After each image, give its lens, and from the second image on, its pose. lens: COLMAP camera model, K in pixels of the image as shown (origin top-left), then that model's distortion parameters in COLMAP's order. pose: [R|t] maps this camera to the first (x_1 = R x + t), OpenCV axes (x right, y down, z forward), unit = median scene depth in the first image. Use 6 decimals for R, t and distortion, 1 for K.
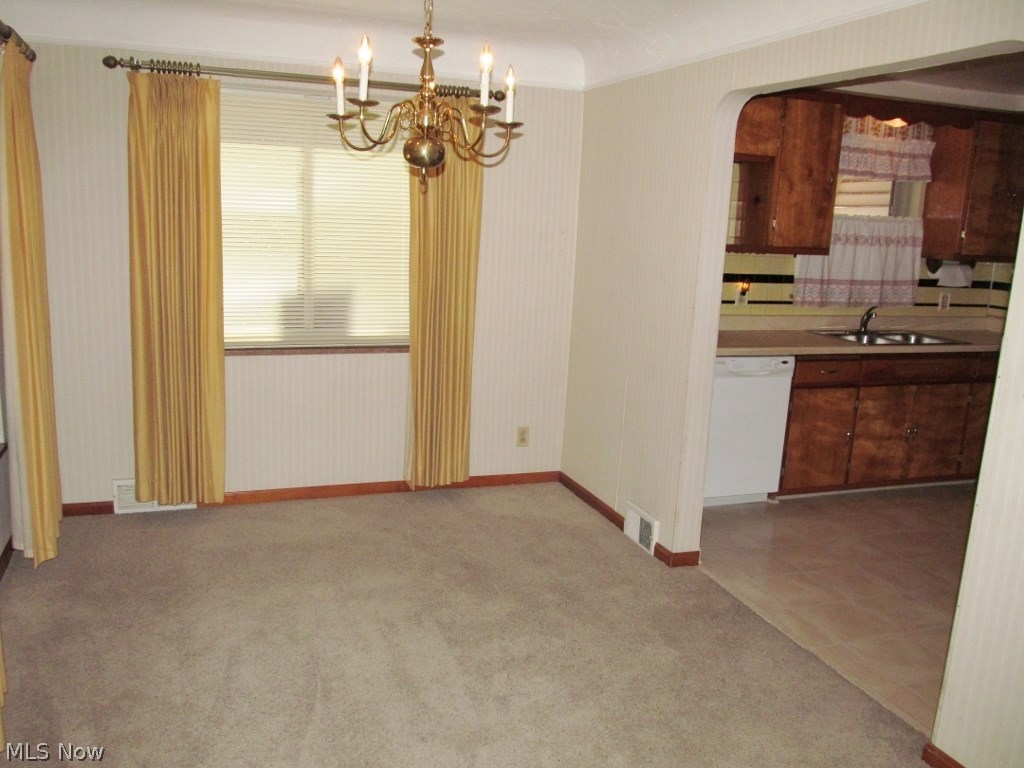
lens RADIAL K [[854.0, 0, 512.0], [0, 854.0, 384.0], [0, 0, 1]] dist [-0.031754, 0.001167]
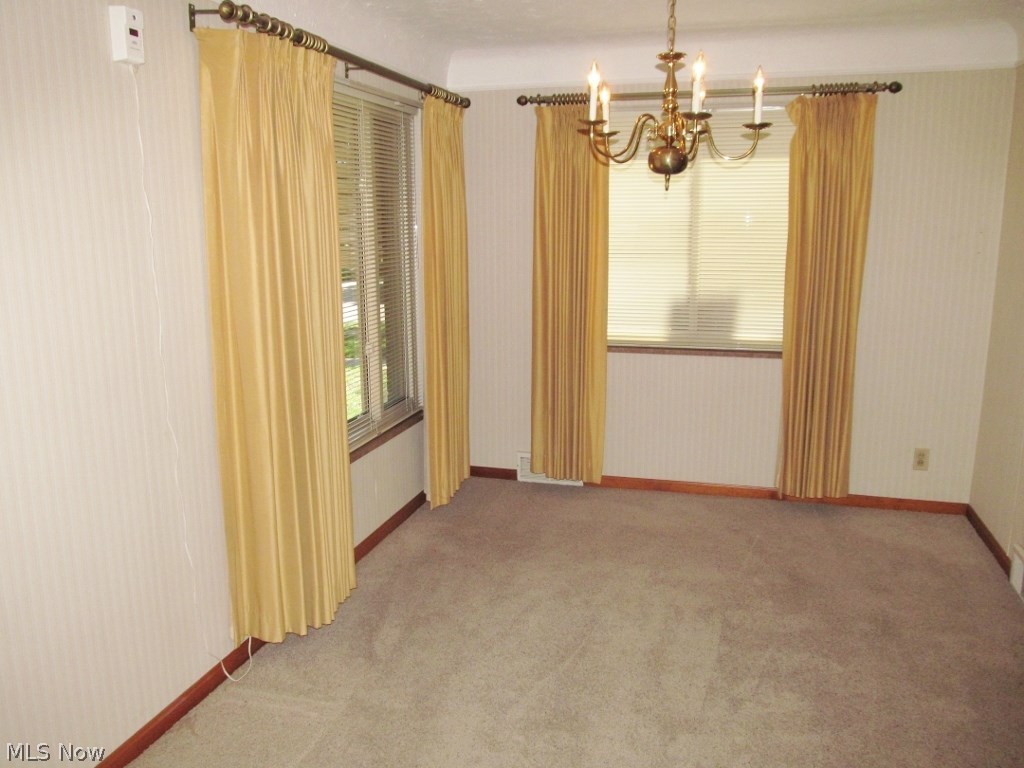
lens RADIAL K [[855.0, 0, 512.0], [0, 855.0, 384.0], [0, 0, 1]] dist [-0.016265, 0.001596]
pose [[0.817790, 0.068983, -0.571368, 0.200135], [-0.076129, 0.997033, 0.011412, 0.005403], [0.570459, 0.034165, 0.820615, 0.011137]]
